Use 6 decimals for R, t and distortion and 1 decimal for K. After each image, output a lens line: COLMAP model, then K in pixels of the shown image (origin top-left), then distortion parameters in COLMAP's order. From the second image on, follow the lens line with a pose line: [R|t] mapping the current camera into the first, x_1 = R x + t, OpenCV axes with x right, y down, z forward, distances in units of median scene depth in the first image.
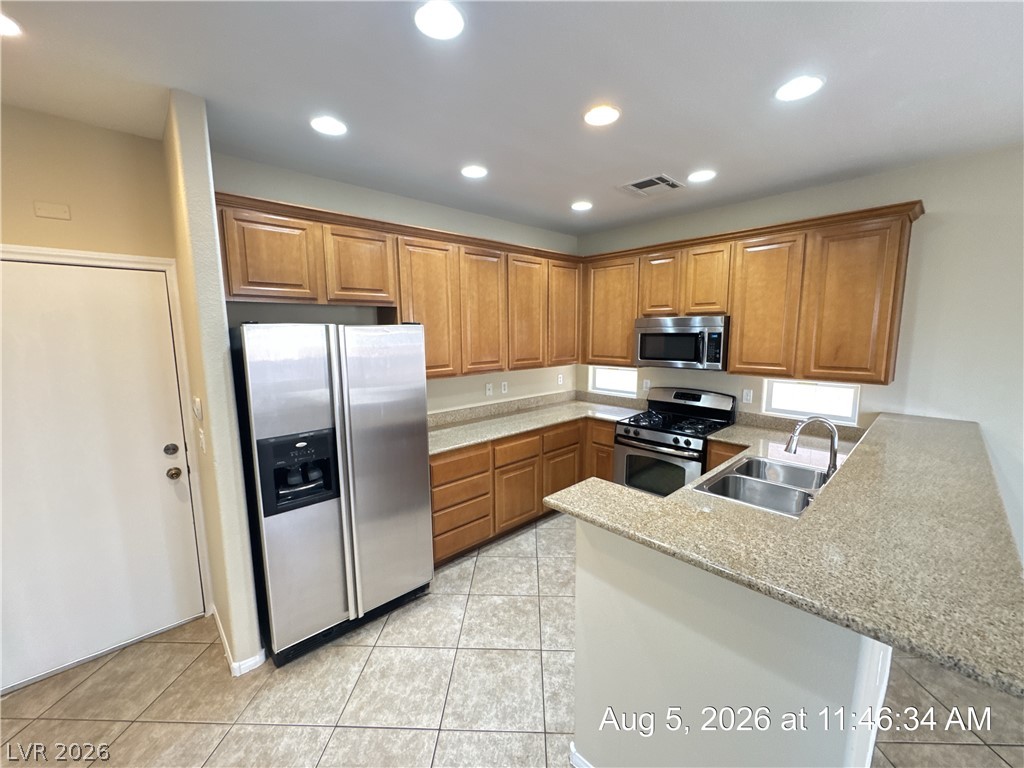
lens RADIAL K [[410.0, 0, 513.1], [0, 410.0, 384.5], [0, 0, 1]] dist [-0.002673, 0.000168]
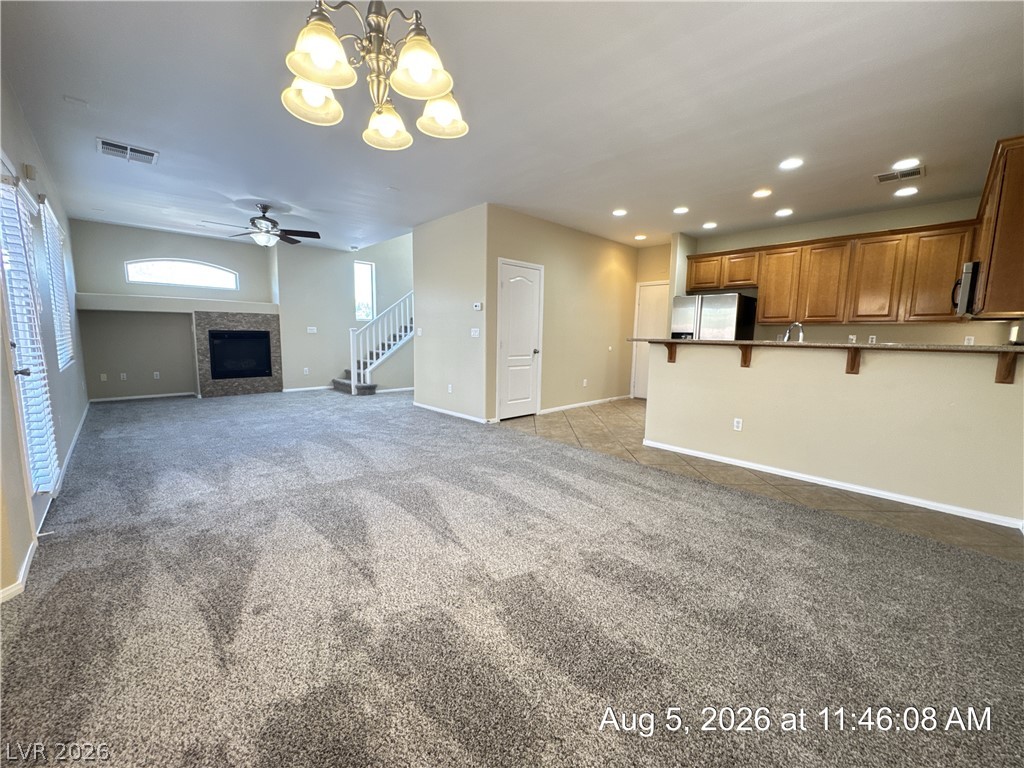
lens RADIAL K [[412.0, 0, 512.4], [0, 412.0, 384.2], [0, 0, 1]] dist [-0.001168, 0.000775]
pose [[0.011842, 0.128694, -0.991614, 1.710368], [-0.149398, 0.980780, 0.125503, 0.202063], [0.988706, 0.146659, 0.030841, -0.192252]]
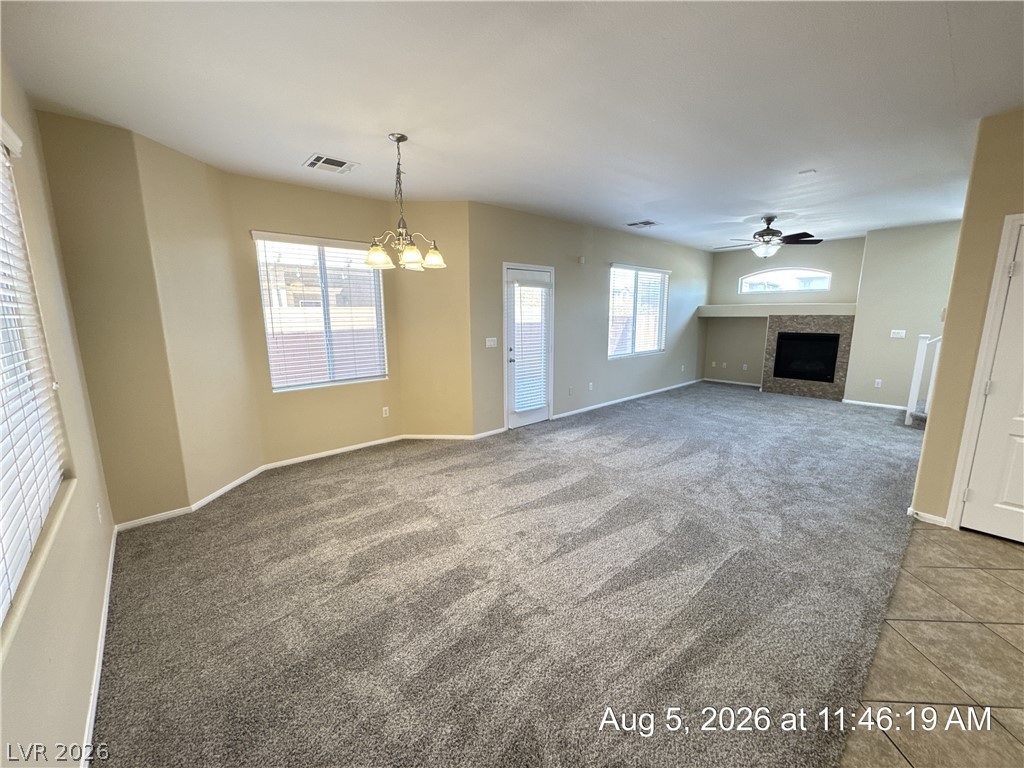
lens RADIAL K [[412.0, 0, 512.4], [0, 412.0, 384.2], [0, 0, 1]] dist [-0.001168, 0.000775]
pose [[-0.999685, 0.007763, 0.023883, 0.945954], [0.014673, 0.952364, 0.304611, -0.036841], [-0.020381, 0.304866, -0.952177, 0.676773]]
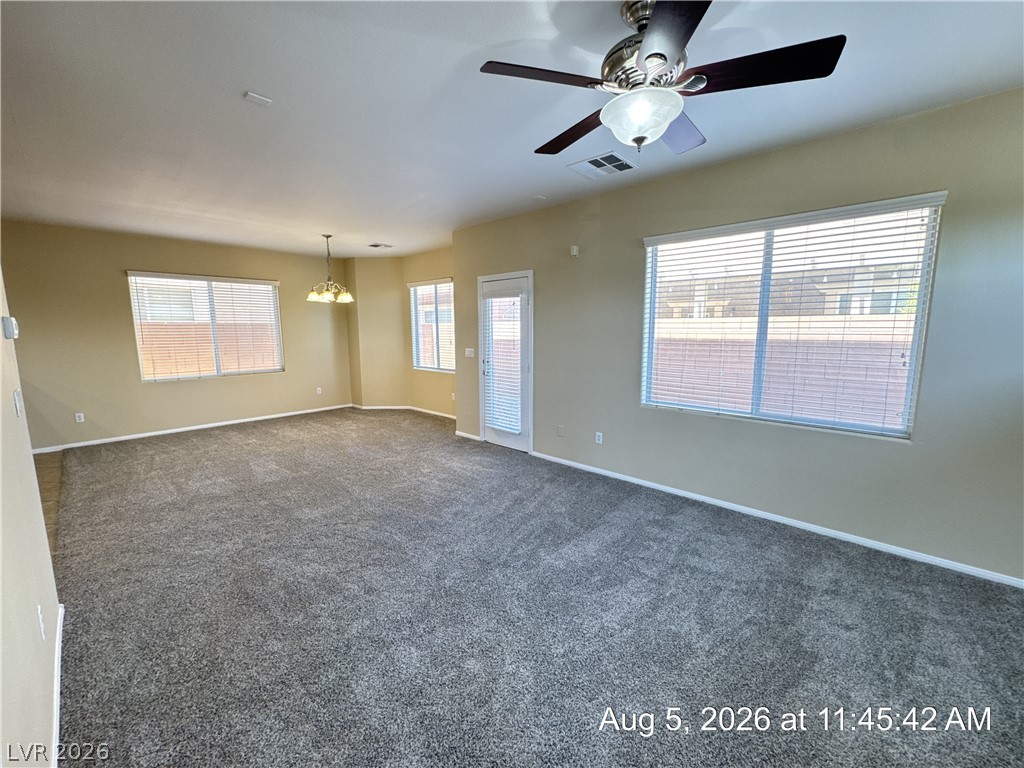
lens RADIAL K [[412.0, 0, 512.4], [0, 412.0, 384.2], [0, 0, 1]] dist [-0.001168, 0.000775]
pose [[-0.062386, -0.127227, 0.989910, -0.746928], [0.138688, 0.981114, 0.134837, 0.226224], [-0.988369, 0.145701, -0.043562, -1.045440]]
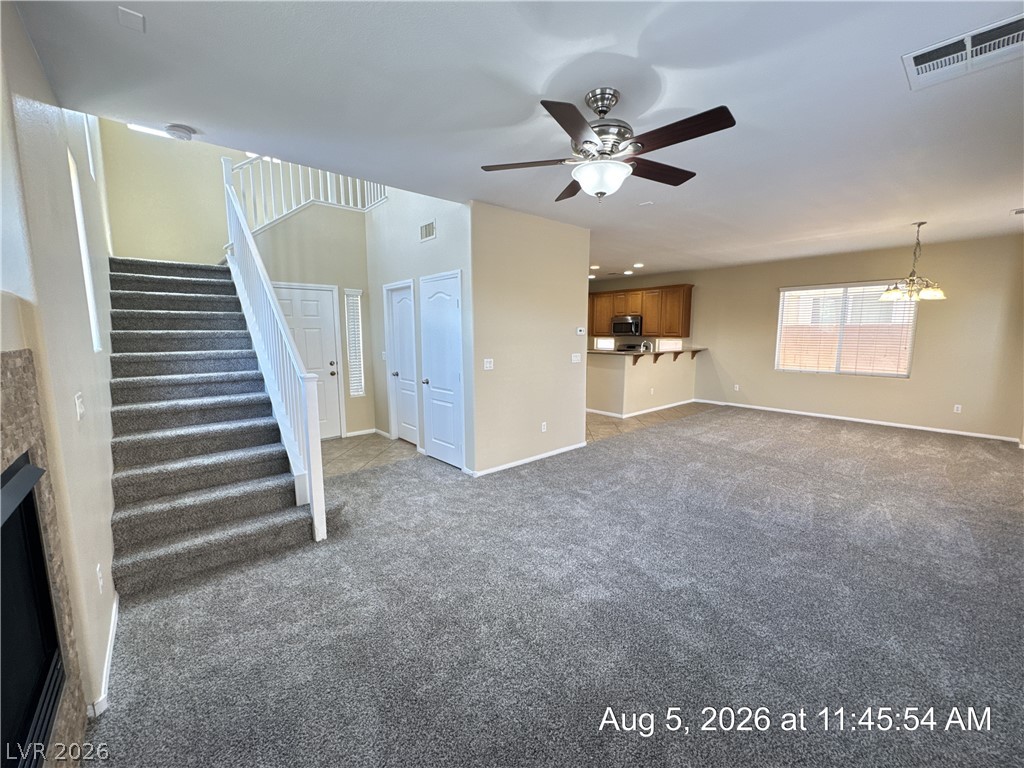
lens RADIAL K [[410.0, 0, 513.1], [0, 410.0, 384.5], [0, 0, 1]] dist [-0.002673, 0.000168]
pose [[0.999257, 0.010486, -0.037096, -0.285660], [-0.010572, 0.999942, -0.002134, 0.348944], [0.037072, 0.002525, 0.999309, -2.040139]]
